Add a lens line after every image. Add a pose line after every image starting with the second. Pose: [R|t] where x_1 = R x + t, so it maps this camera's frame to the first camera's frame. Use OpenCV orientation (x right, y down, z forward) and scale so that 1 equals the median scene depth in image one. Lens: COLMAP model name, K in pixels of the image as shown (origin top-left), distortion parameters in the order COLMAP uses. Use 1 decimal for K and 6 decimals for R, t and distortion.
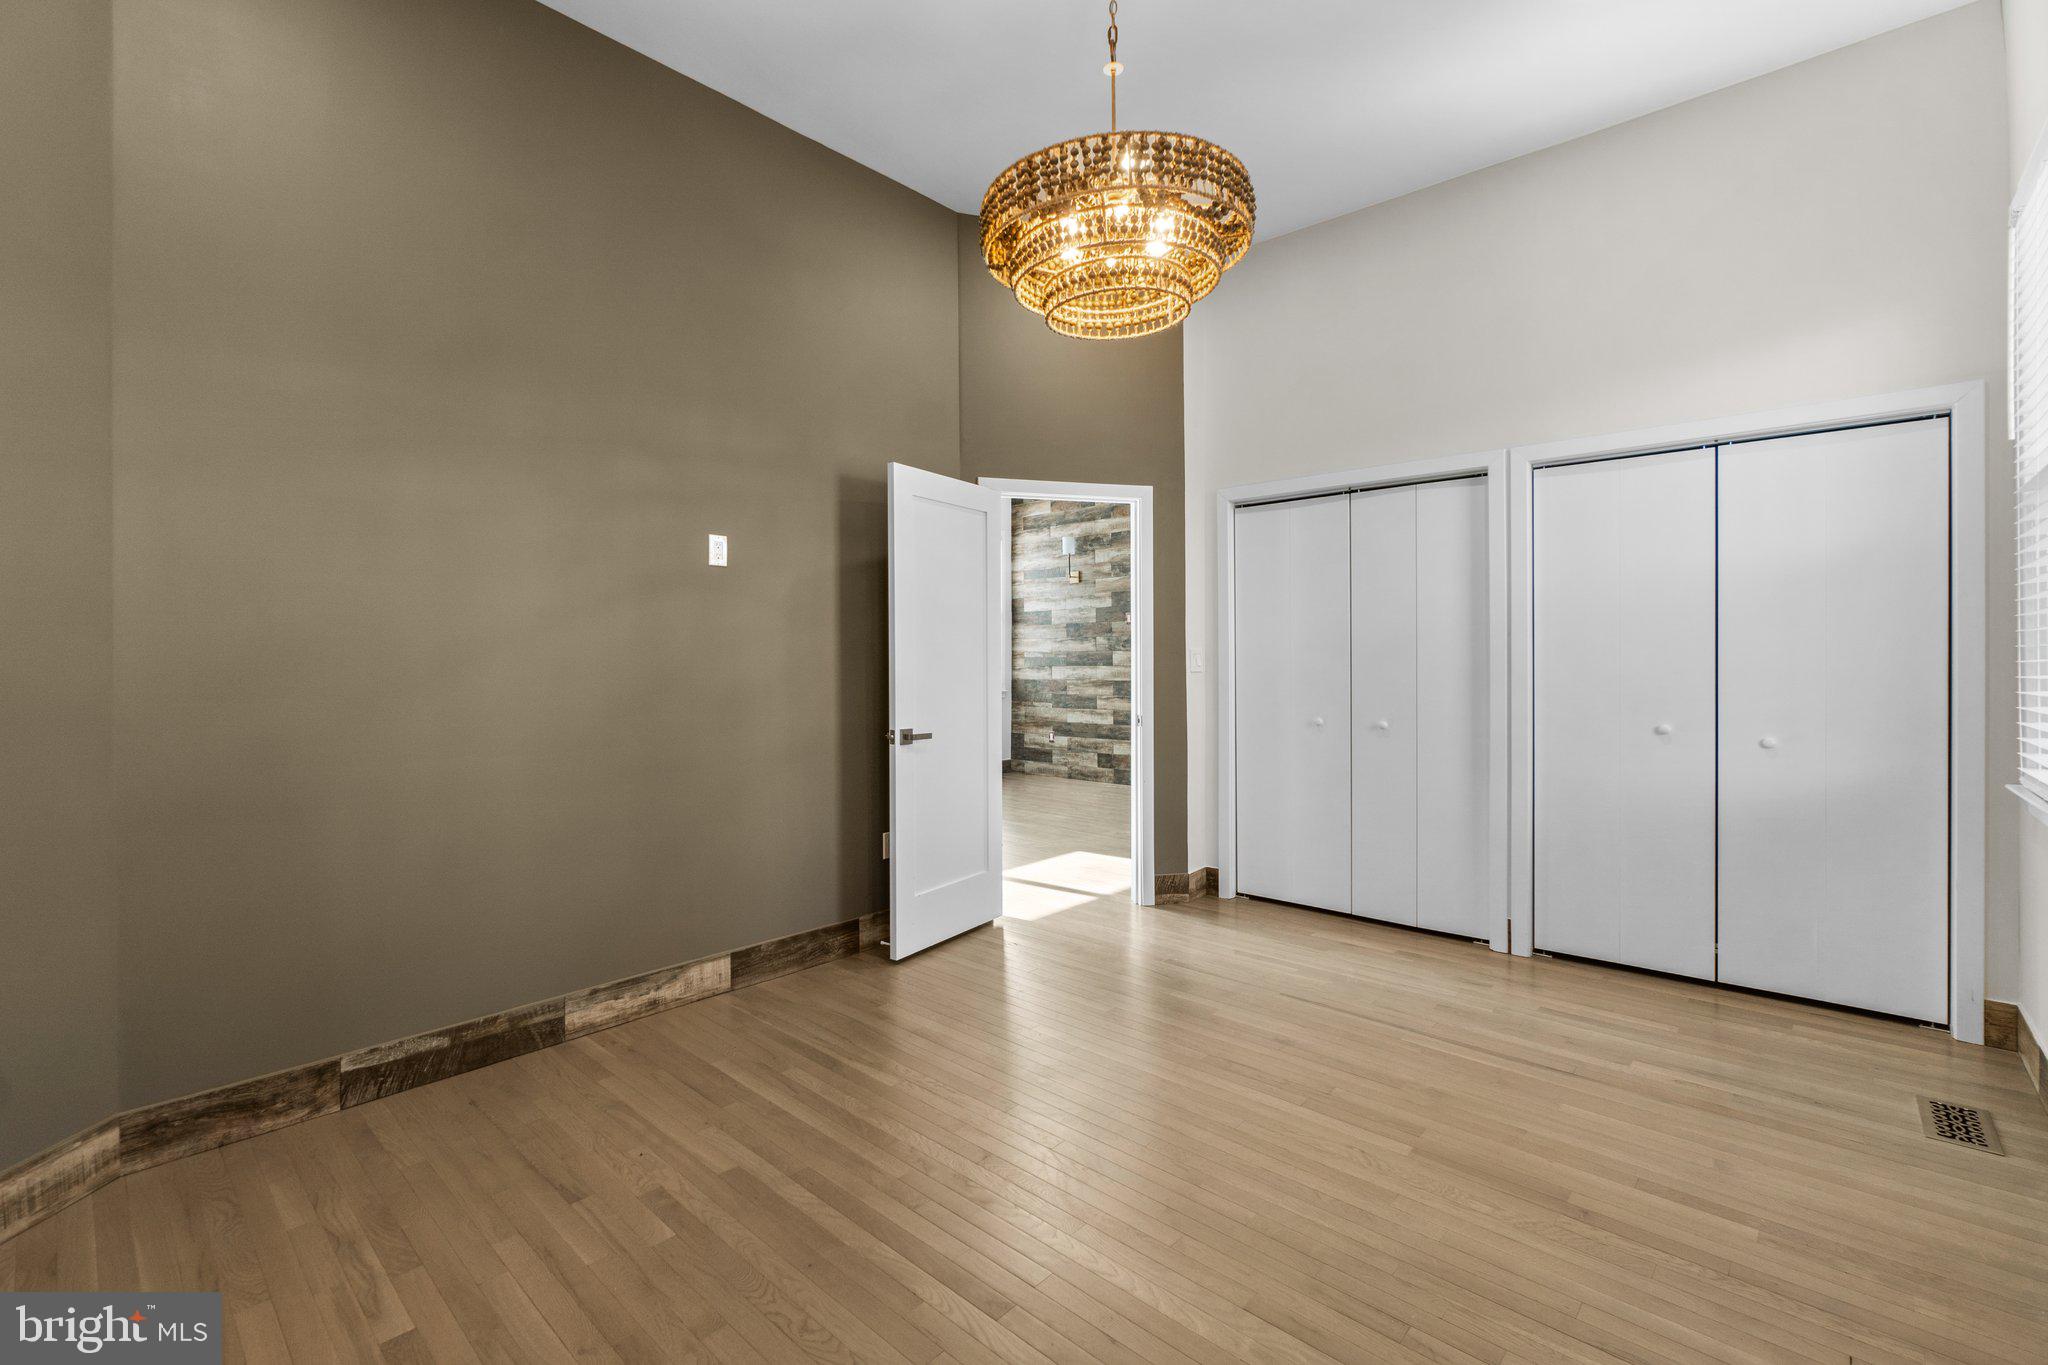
lens RADIAL K [[891.0, 0, 1015.8], [0, 891.0, 664.1], [0, 0, 1]] dist [-0.005245, 0.001178]
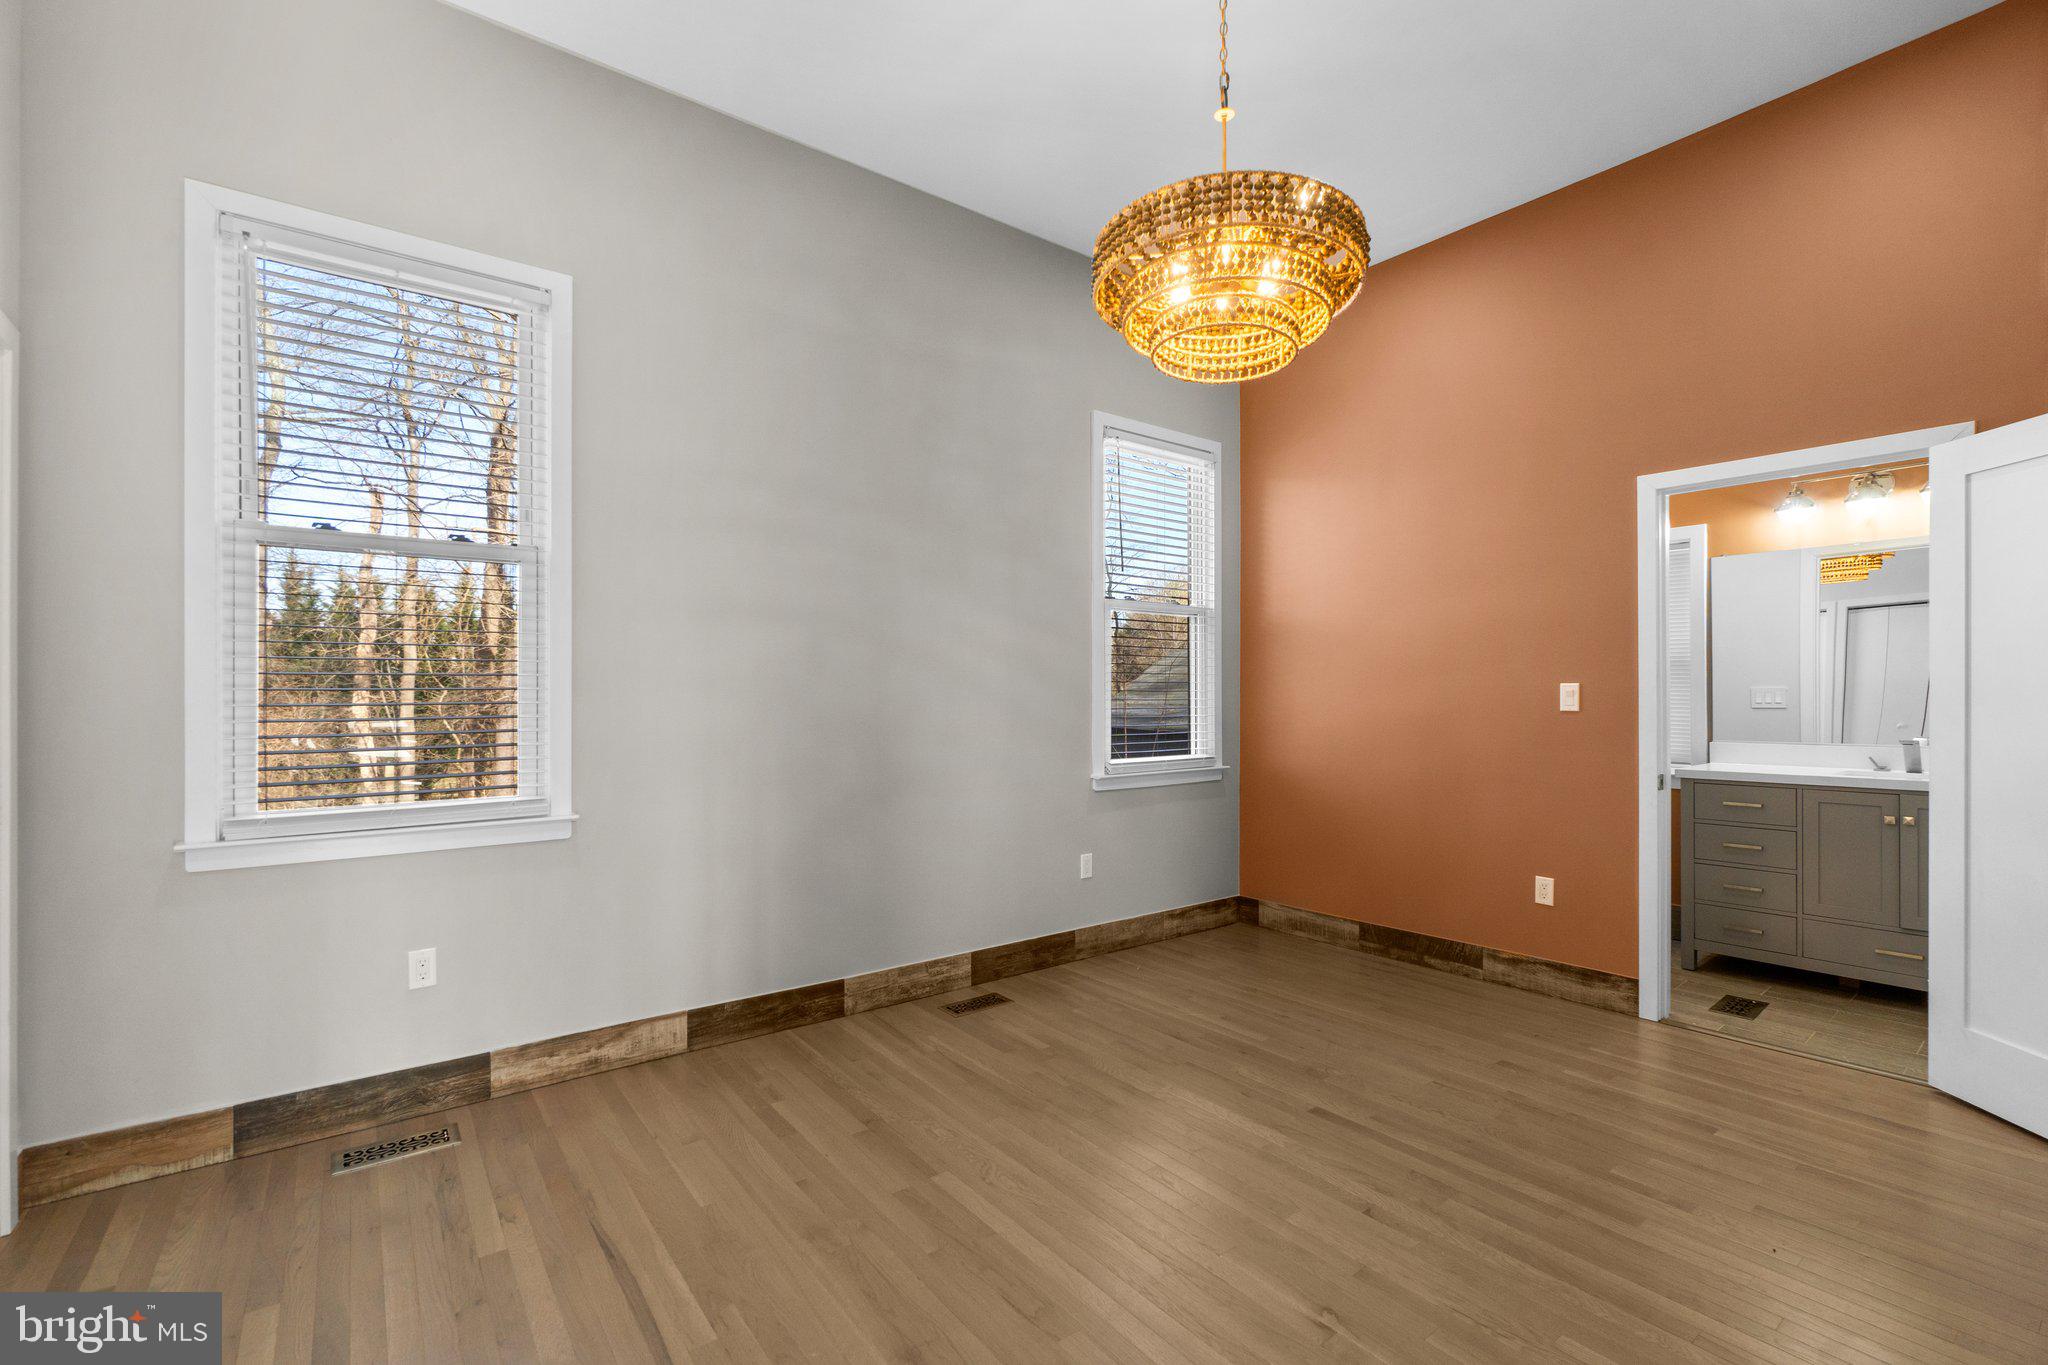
lens RADIAL K [[895.0, 0, 1023.9], [0, 895.0, 697.0], [0, 0, 1]] dist [-0.003856, -0.000249]
pose [[-0.984581, 0.007158, 0.174781, 0.128986], [0.007233, 0.999974, -0.000209, -0.005341], [-0.174778, 0.001058, -0.984607, 1.627561]]
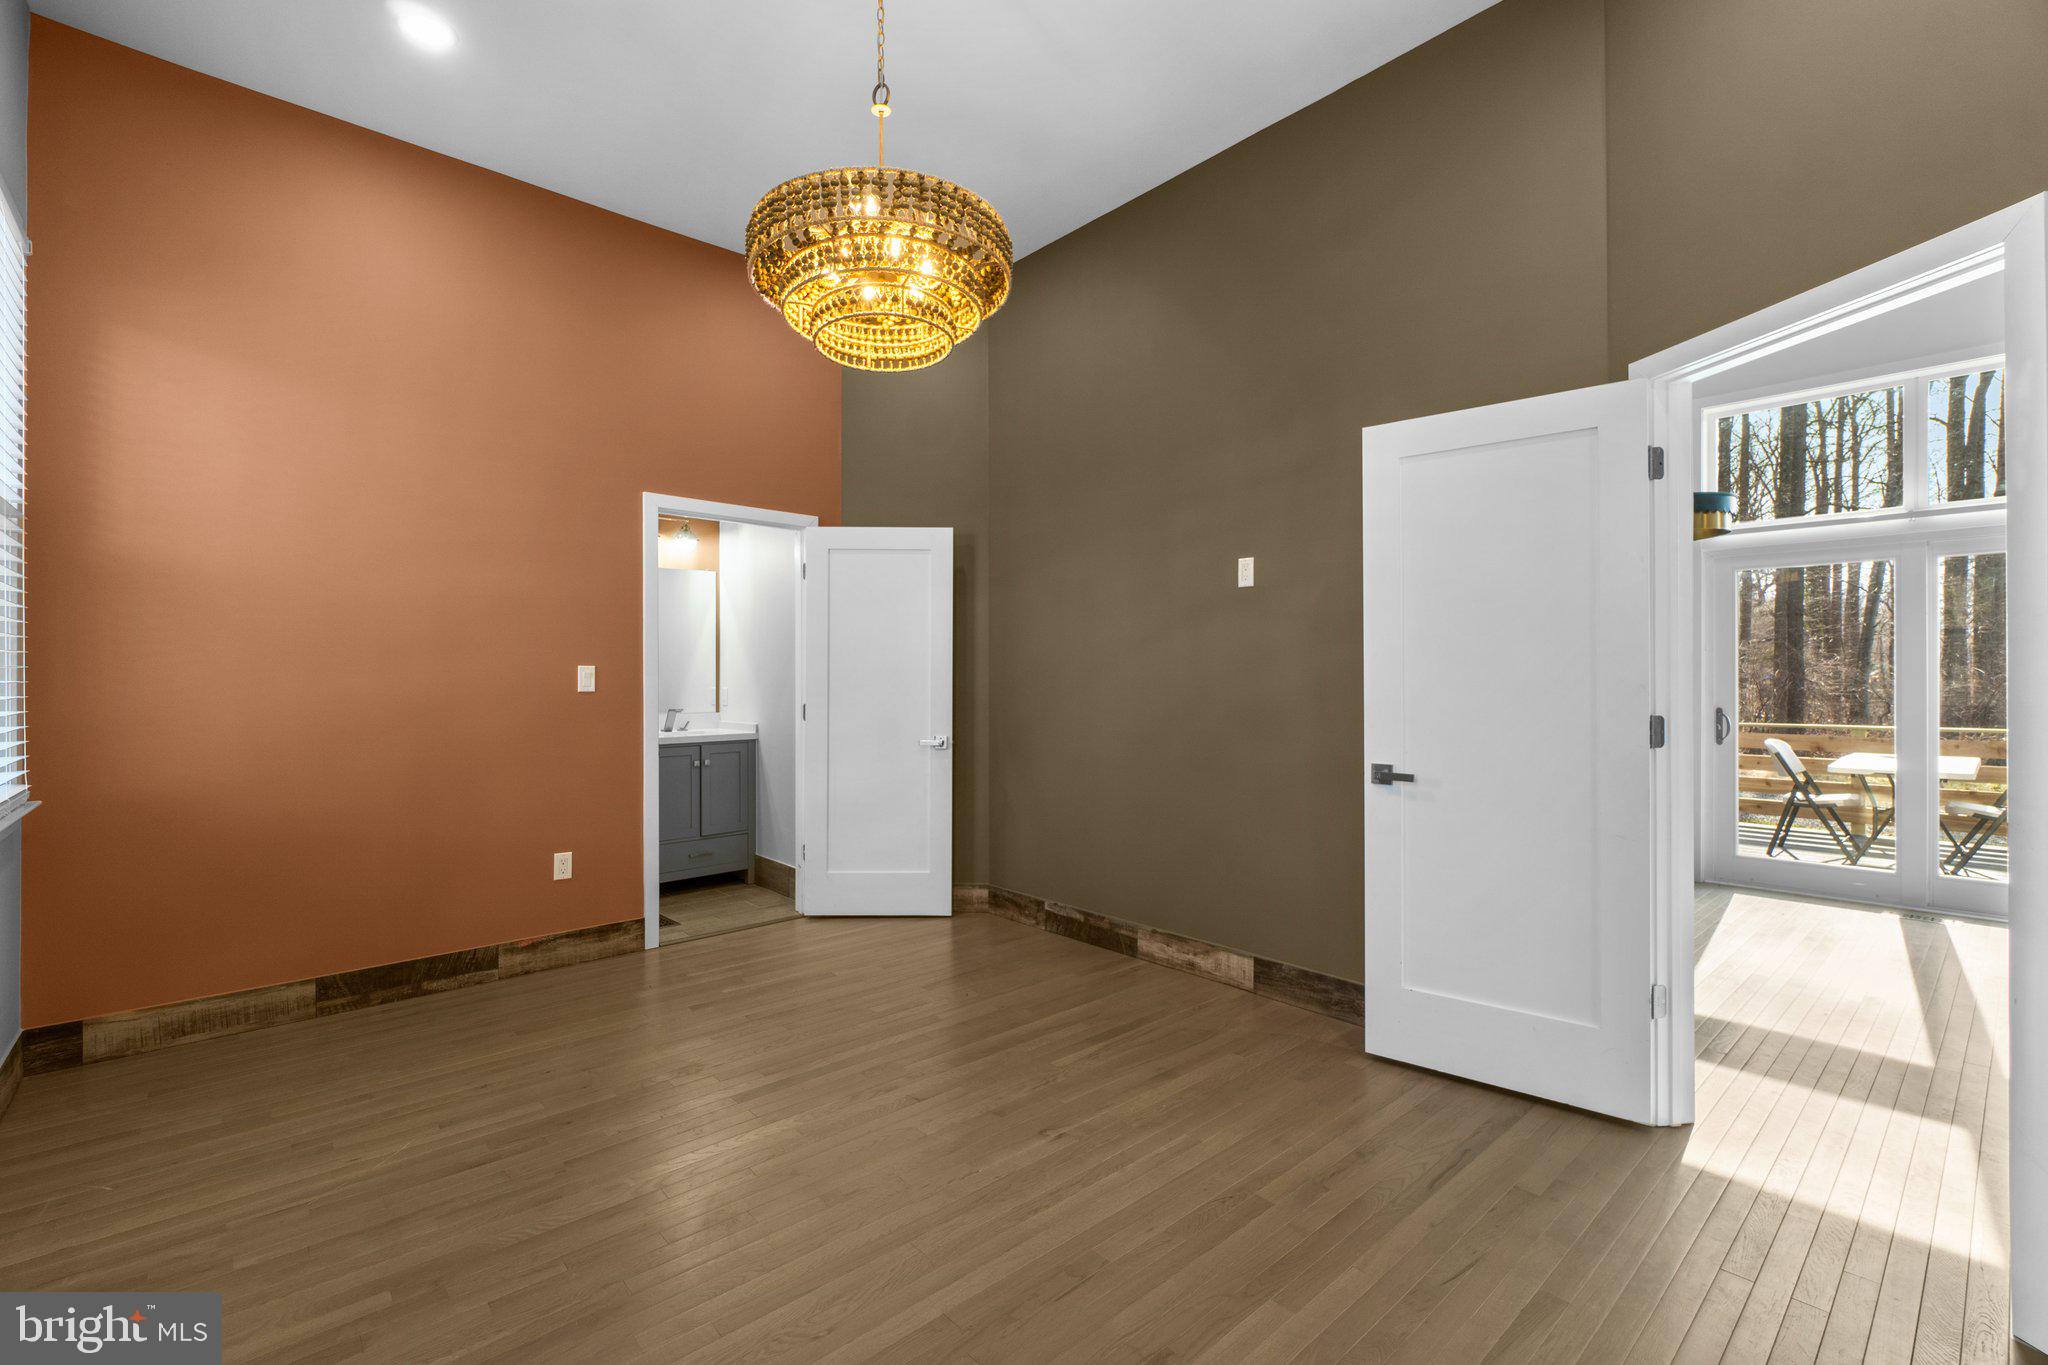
lens RADIAL K [[891.1, 0, 1018.6], [0, 891.1, 680.8], [0, 0, 1]] dist [-0.001807, 0.000553]
pose [[-0.100303, 0.008783, -0.994918, 0.904438], [-0.000455, 0.999961, 0.008873, -0.009470], [0.994957, 0.001342, -0.100295, 1.009143]]
